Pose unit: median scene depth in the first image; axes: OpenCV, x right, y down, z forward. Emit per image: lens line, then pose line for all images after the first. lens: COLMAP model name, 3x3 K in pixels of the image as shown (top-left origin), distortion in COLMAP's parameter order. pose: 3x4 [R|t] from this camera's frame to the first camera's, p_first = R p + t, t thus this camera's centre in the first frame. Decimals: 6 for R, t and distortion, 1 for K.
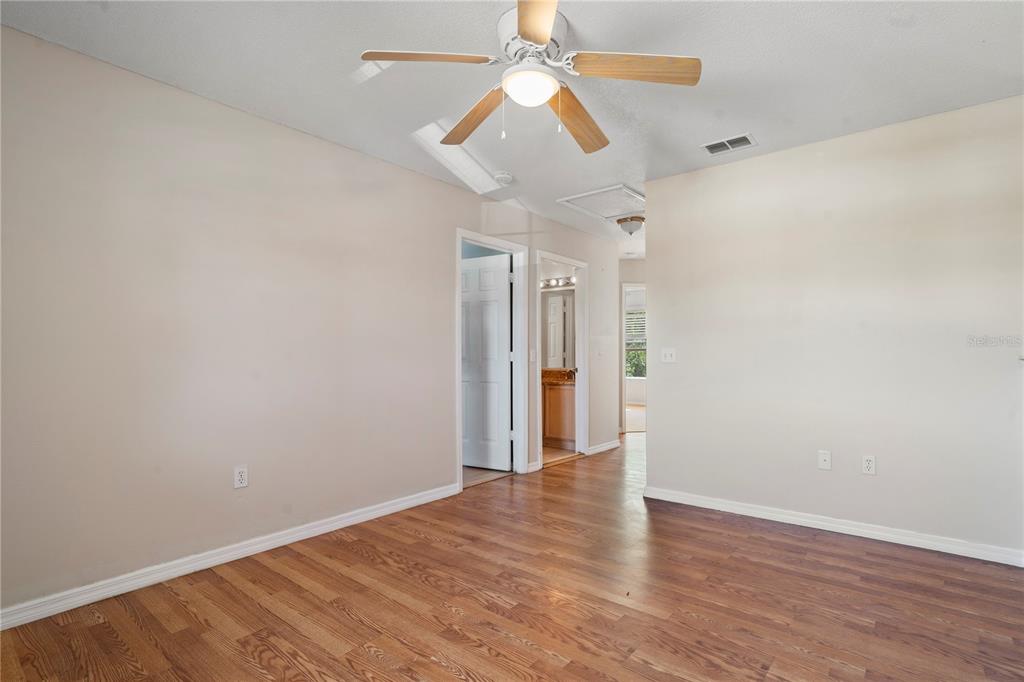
lens RADIAL K [[482.8, 0, 514.4], [0, 482.8, 344.8], [0, 0, 1]] dist [-0.005266, -0.000170]
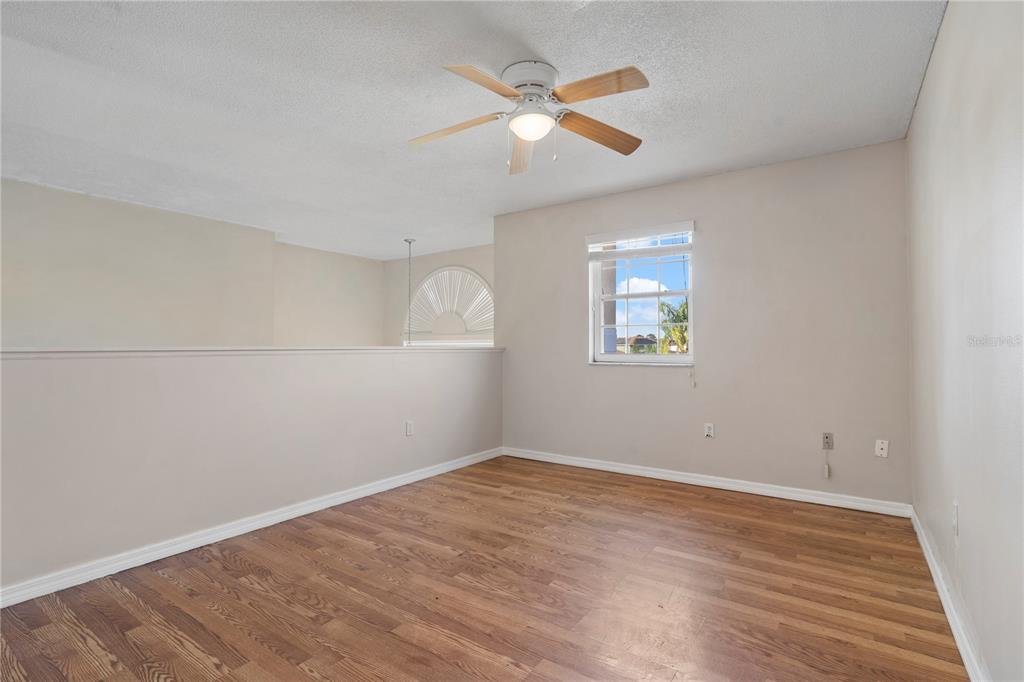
lens RADIAL K [[482.8, 0, 513.3], [0, 482.8, 342.8], [0, 0, 1]] dist [-0.005266, -0.000170]
pose [[-0.996568, 0.003376, -0.082710, 0.180053], [0.005881, 0.999531, -0.030062, 0.043639], [0.082570, -0.030446, -0.996120, 2.192649]]
